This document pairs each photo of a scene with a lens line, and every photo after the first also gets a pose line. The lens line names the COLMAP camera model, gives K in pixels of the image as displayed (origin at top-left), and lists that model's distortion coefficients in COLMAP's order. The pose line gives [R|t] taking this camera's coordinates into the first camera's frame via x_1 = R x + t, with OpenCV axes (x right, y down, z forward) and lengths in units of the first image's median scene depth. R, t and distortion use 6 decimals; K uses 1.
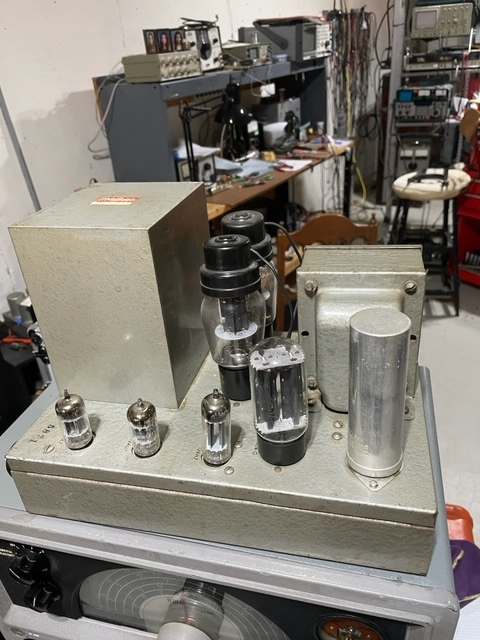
lens RADIAL K [[489.8, 0, 240.2], [0, 489.8, 321.9], [0, 0, 1]] dist [-0.001313, -0.041909]
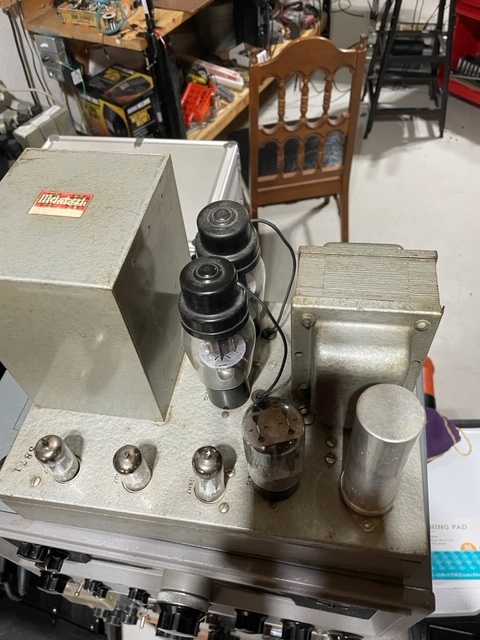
lens RADIAL K [[489.8, 0, 239.4], [0, 489.8, 320.3], [0, 0, 1]] dist [-0.001313, -0.041909]
pose [[0.997528, -0.049975, 0.049398, -0.003065], [0.026535, 0.918839, 0.393740, -0.065609], [-0.065066, -0.391456, 0.917894, 0.033486]]
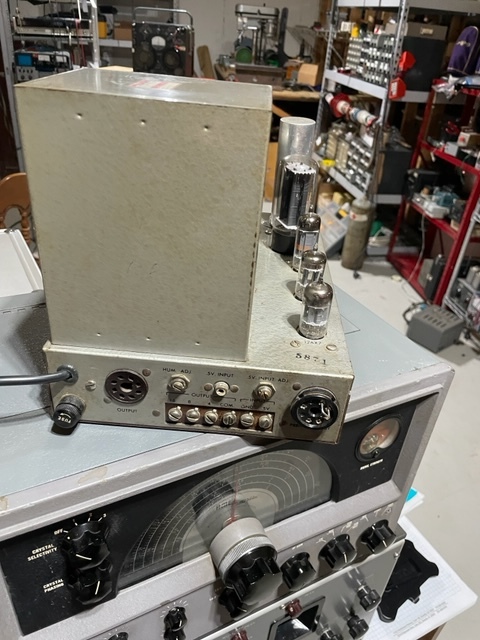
lens RADIAL K [[489.8, 0, 239.0], [0, 489.8, 320.6], [0, 0, 1]] dist [-0.001313, -0.041909]
pose [[0.728015, -0.242195, 0.641354, -0.126539], [0.211159, 0.969254, 0.126328, 0.007787], [-0.652231, 0.043459, 0.756773, 0.025114]]
